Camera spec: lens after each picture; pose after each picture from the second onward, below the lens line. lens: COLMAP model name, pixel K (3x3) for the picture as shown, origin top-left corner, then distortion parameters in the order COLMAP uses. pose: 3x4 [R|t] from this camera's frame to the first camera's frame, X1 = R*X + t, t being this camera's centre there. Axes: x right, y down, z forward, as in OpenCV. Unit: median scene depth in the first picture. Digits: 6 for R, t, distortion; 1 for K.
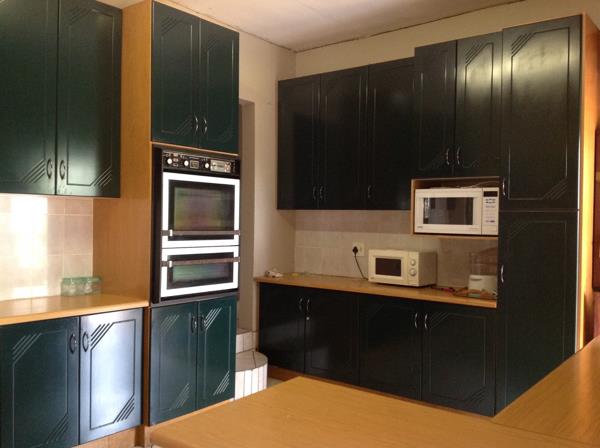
lens RADIAL K [[563.5, 0, 300.0], [0, 563.5, 224.0], [0, 0, 1]] dist [-0.009476, -0.022459]
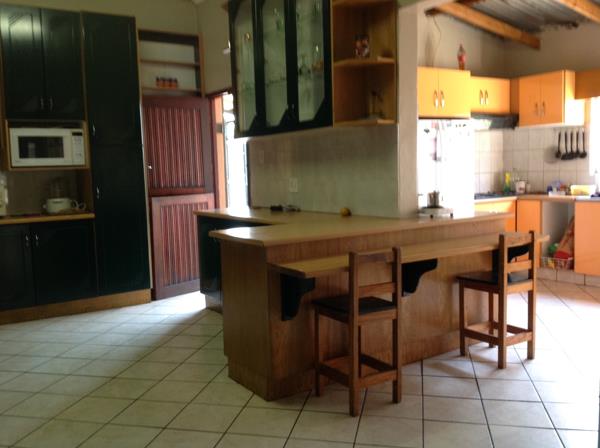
lens RADIAL K [[563.5, 0, 300.0], [0, 563.5, 224.0], [0, 0, 1]] dist [-0.009476, -0.022459]
pose [[0.286177, -0.110577, 0.951775, -0.745716], [0.056108, 0.993548, 0.098560, 0.052823], [-0.956533, 0.025196, 0.290535, 0.100652]]
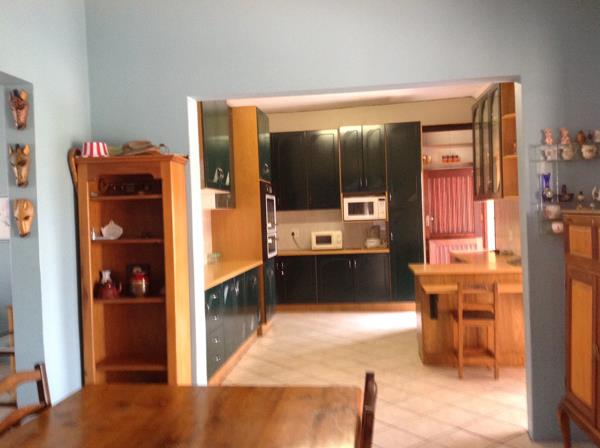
lens RADIAL K [[563.5, 0, 300.0], [0, 563.5, 224.0], [0, 0, 1]] dist [-0.009476, -0.022459]
pose [[0.846316, -0.054450, 0.529891, -0.991867], [0.059273, 0.998210, 0.007905, 0.003627], [-0.529373, 0.024719, 0.848029, -0.610231]]
